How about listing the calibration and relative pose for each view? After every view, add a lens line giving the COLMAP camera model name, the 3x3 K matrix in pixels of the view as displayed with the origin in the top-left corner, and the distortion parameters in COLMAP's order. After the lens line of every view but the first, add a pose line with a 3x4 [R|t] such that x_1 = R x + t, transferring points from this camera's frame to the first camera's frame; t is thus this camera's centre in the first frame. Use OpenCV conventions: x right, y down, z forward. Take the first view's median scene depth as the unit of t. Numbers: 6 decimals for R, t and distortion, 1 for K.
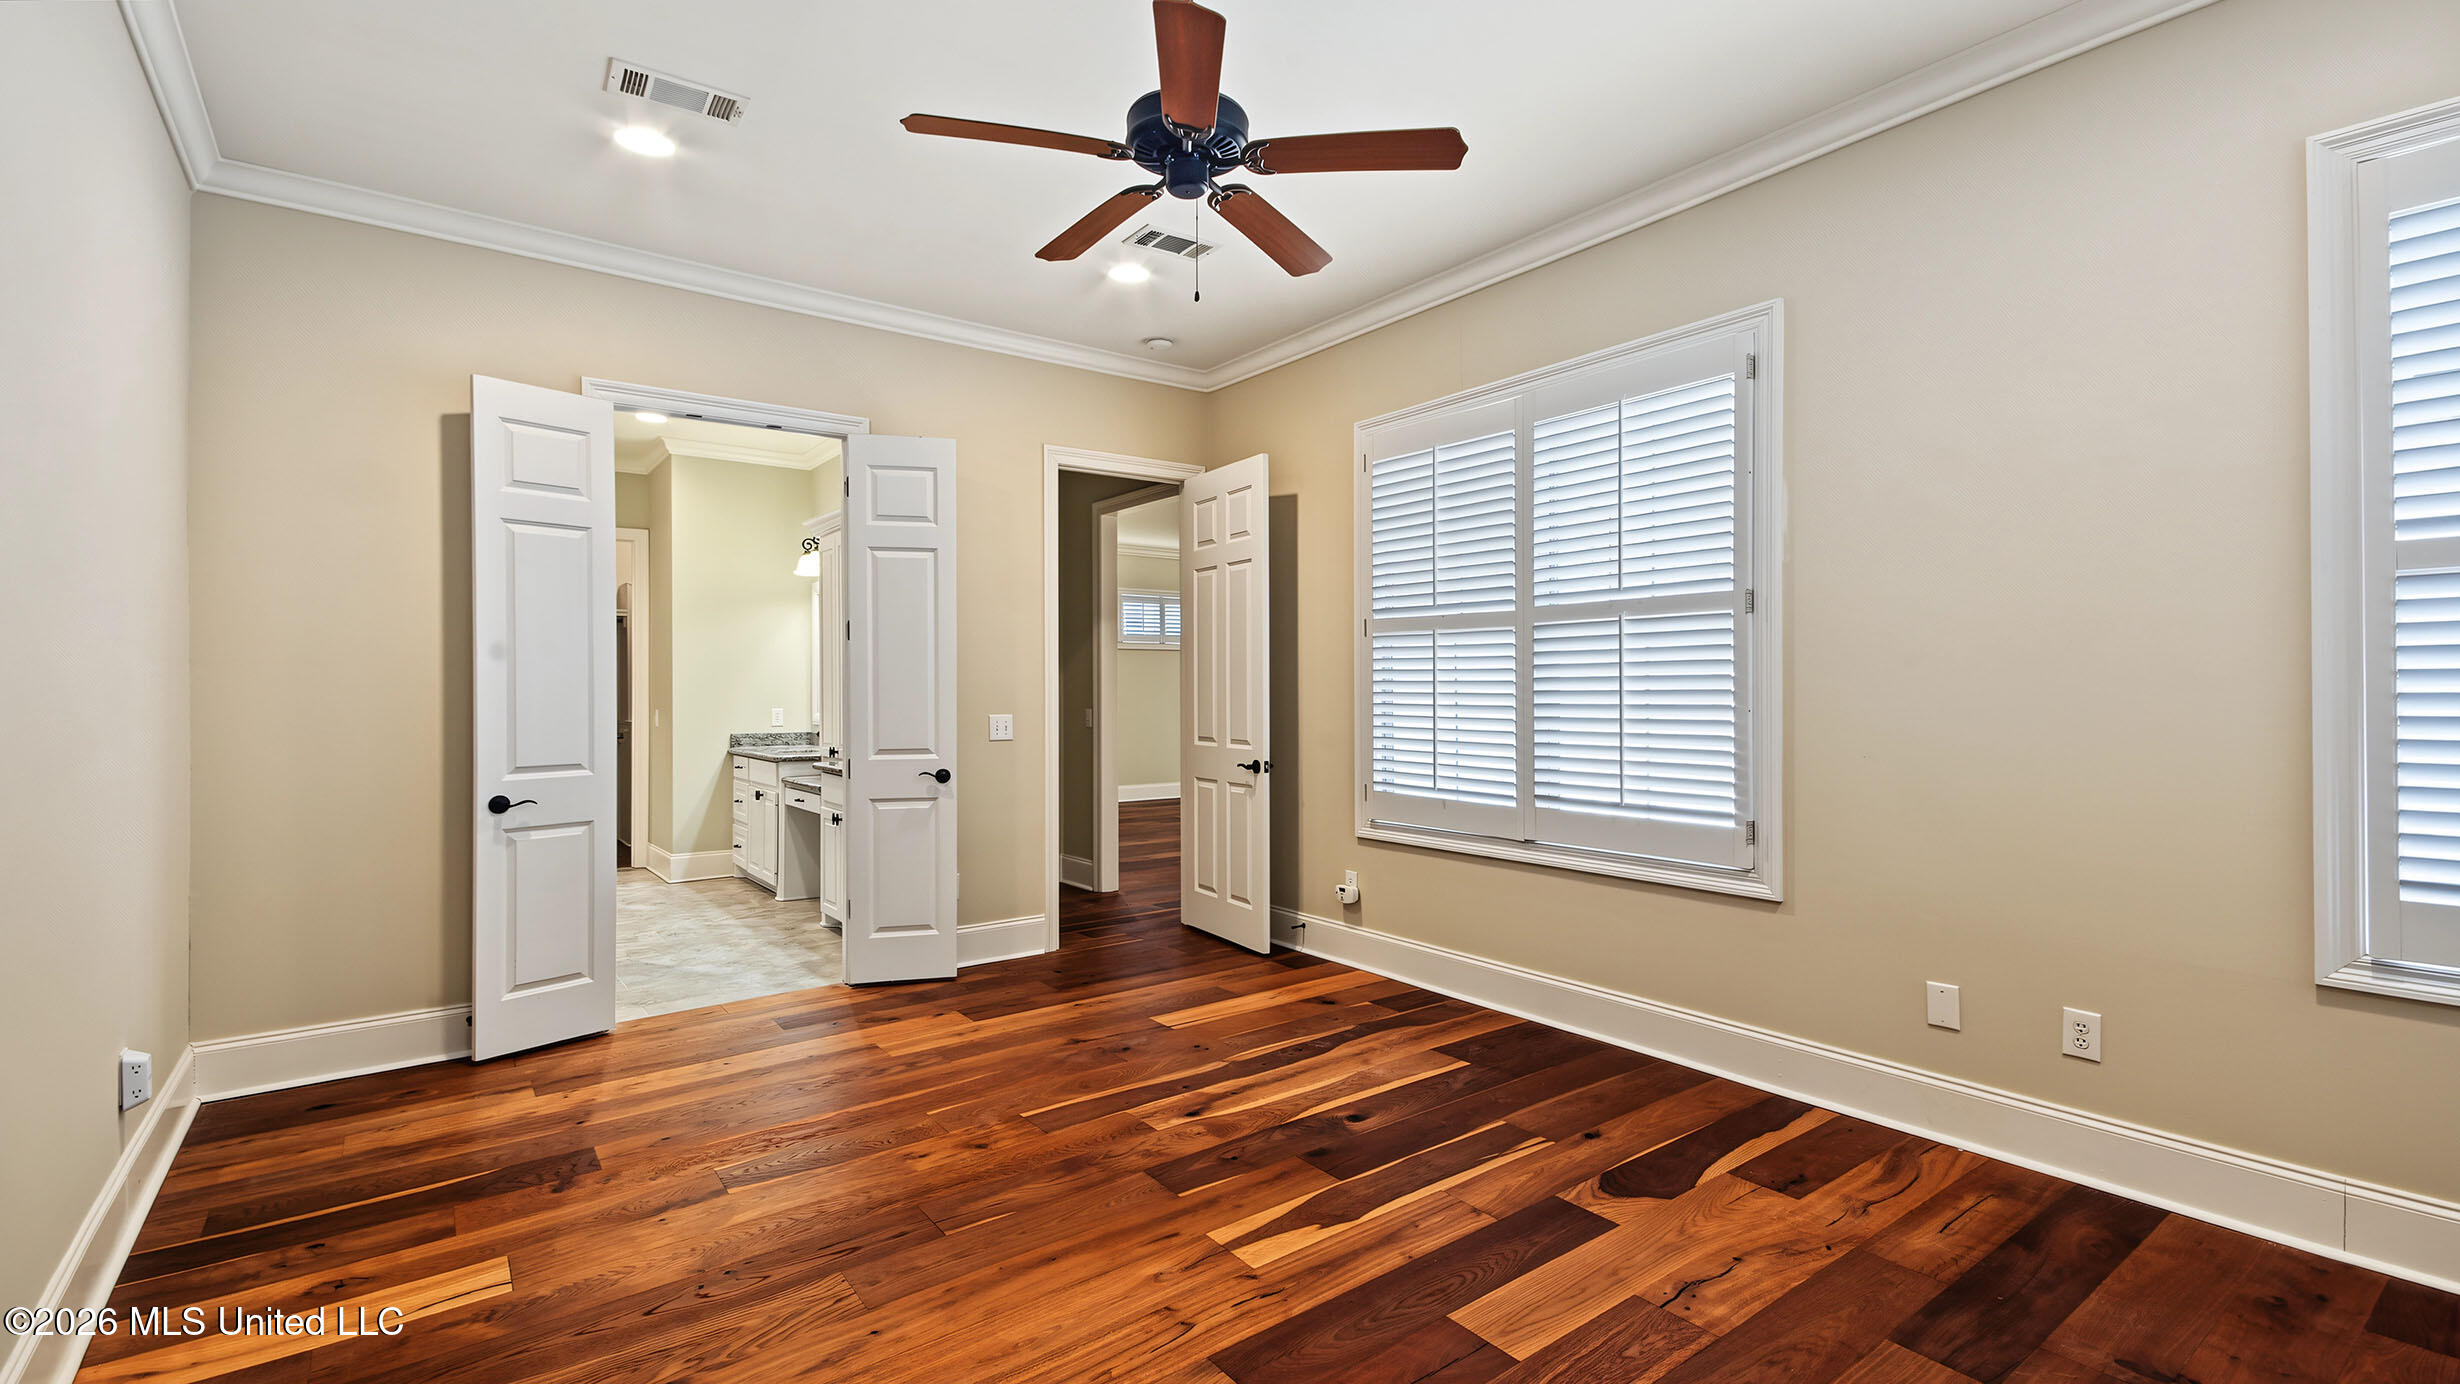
lens RADIAL K [[1078.1, 0, 1239.3], [0, 1078.1, 702.6], [0, 0, 1]] dist [0.033196, -0.000016]
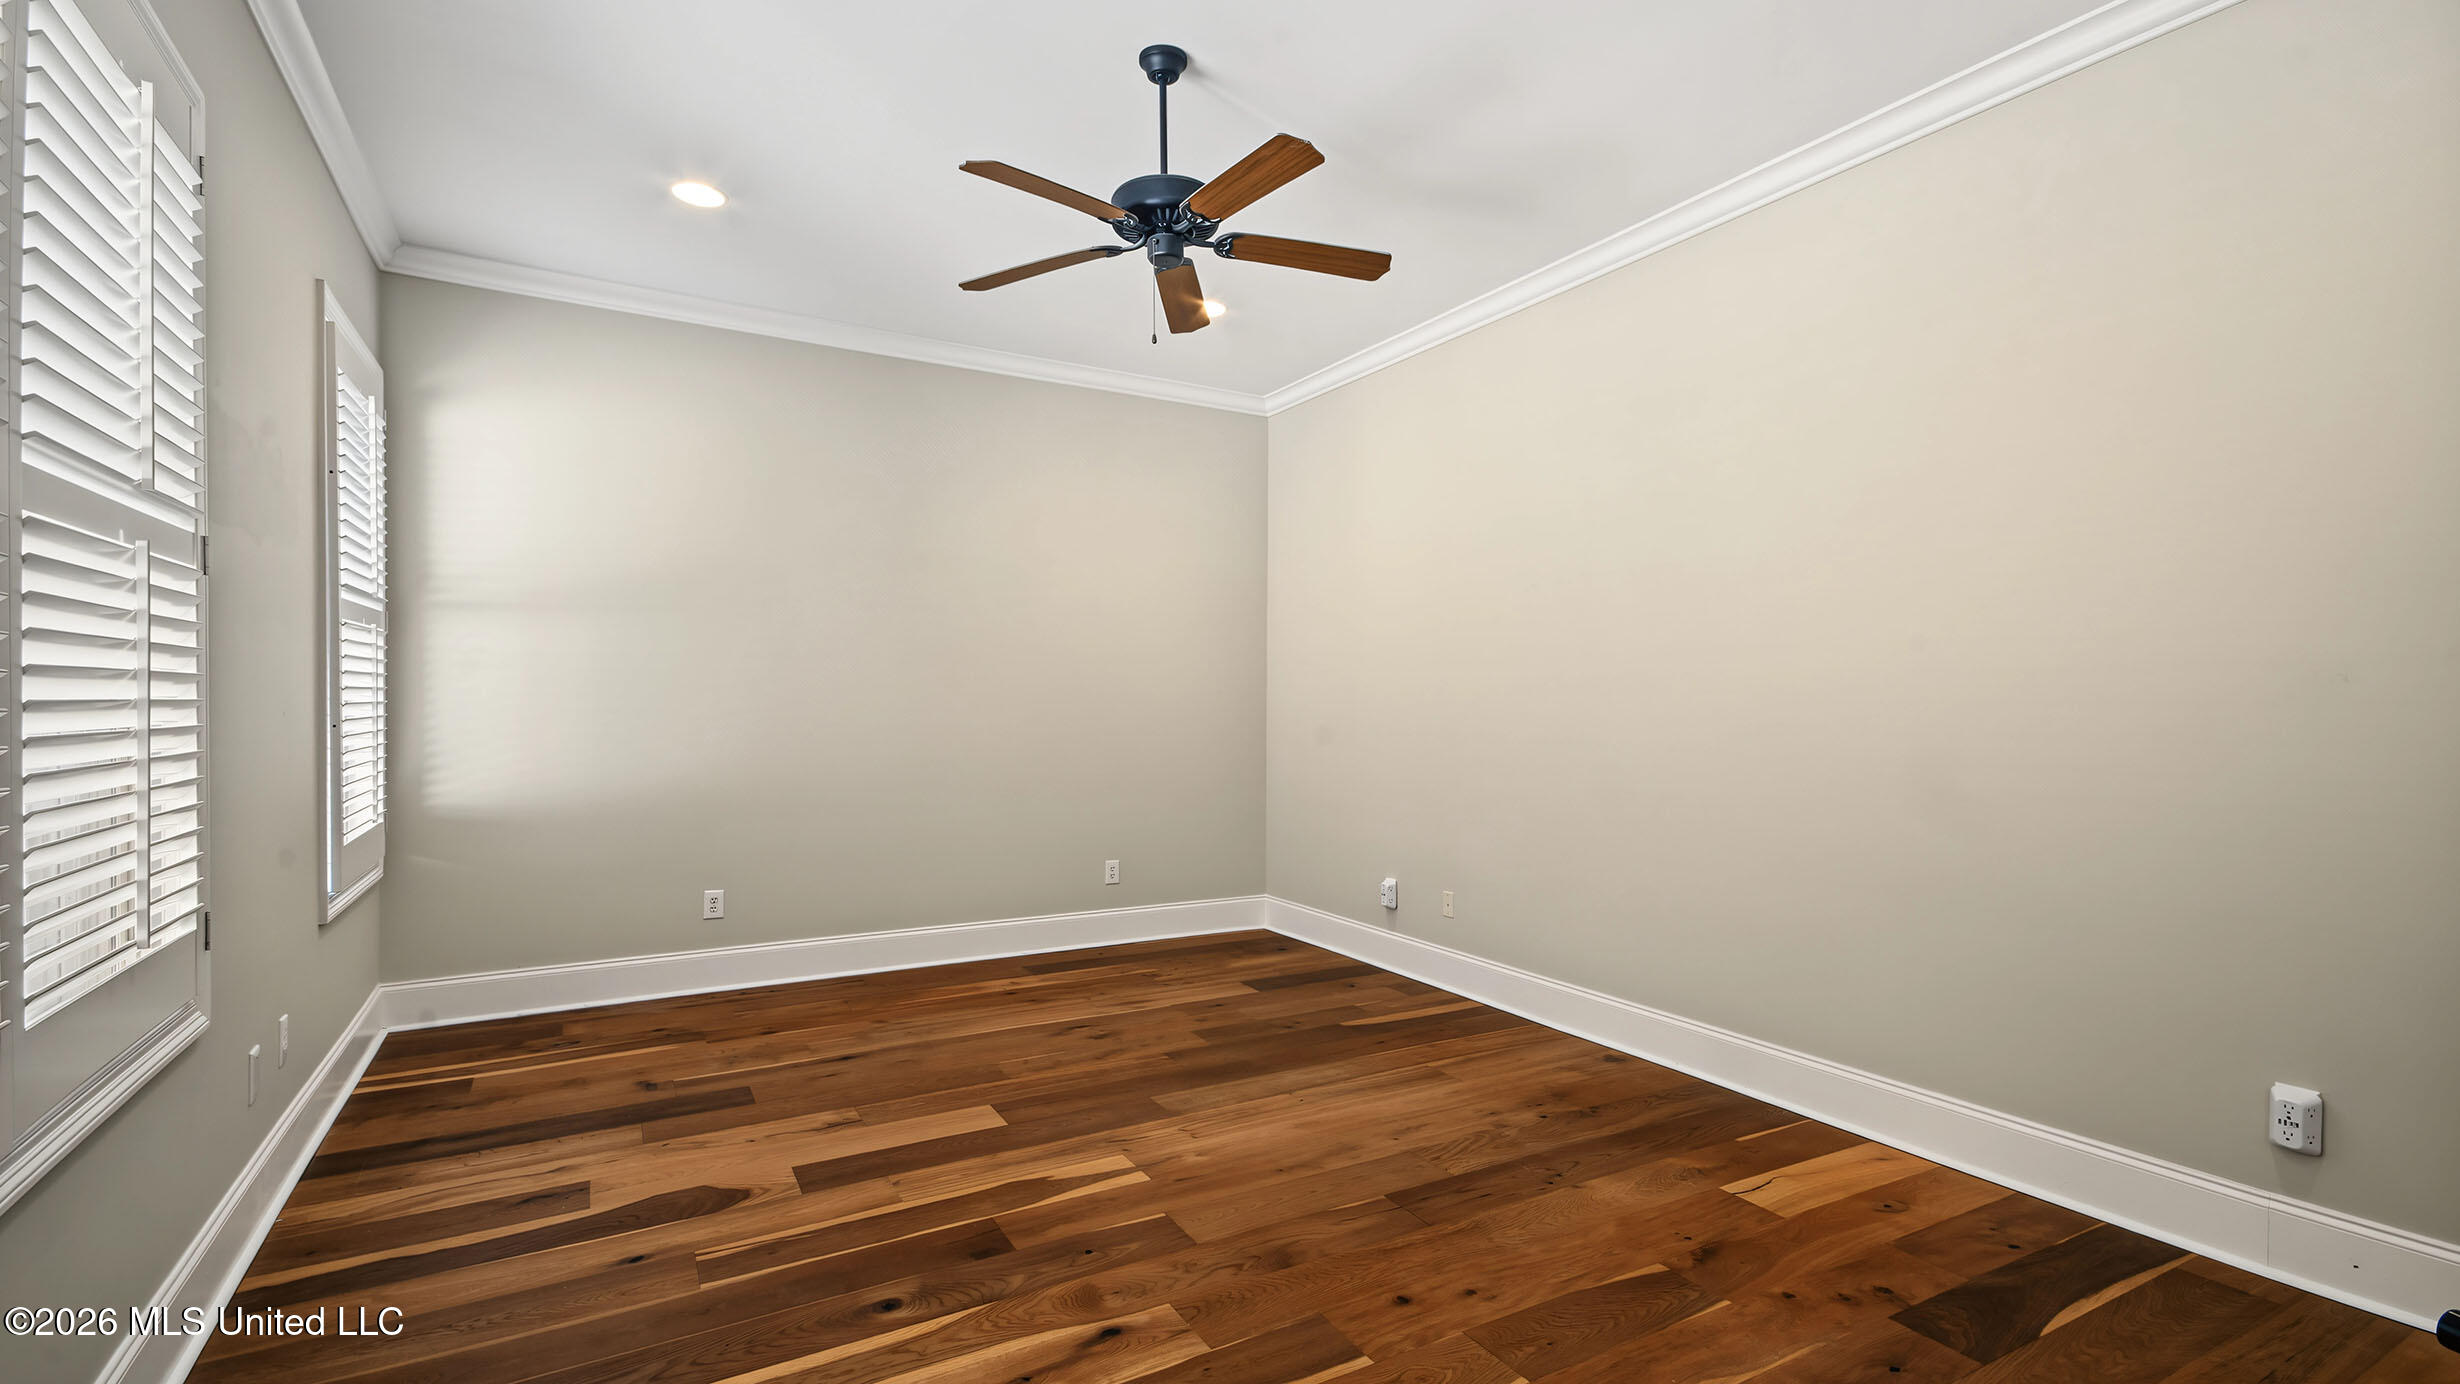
lens RADIAL K [[1078.1, 0, 1239.3], [0, 1078.1, 702.6], [0, 0, 1]] dist [0.033196, -0.000016]
pose [[-0.992946, 0.000651, 0.118567, -0.242699], [0.002623, 0.999861, 0.016477, -0.025634], [-0.118539, 0.016671, -0.992809, 1.993105]]
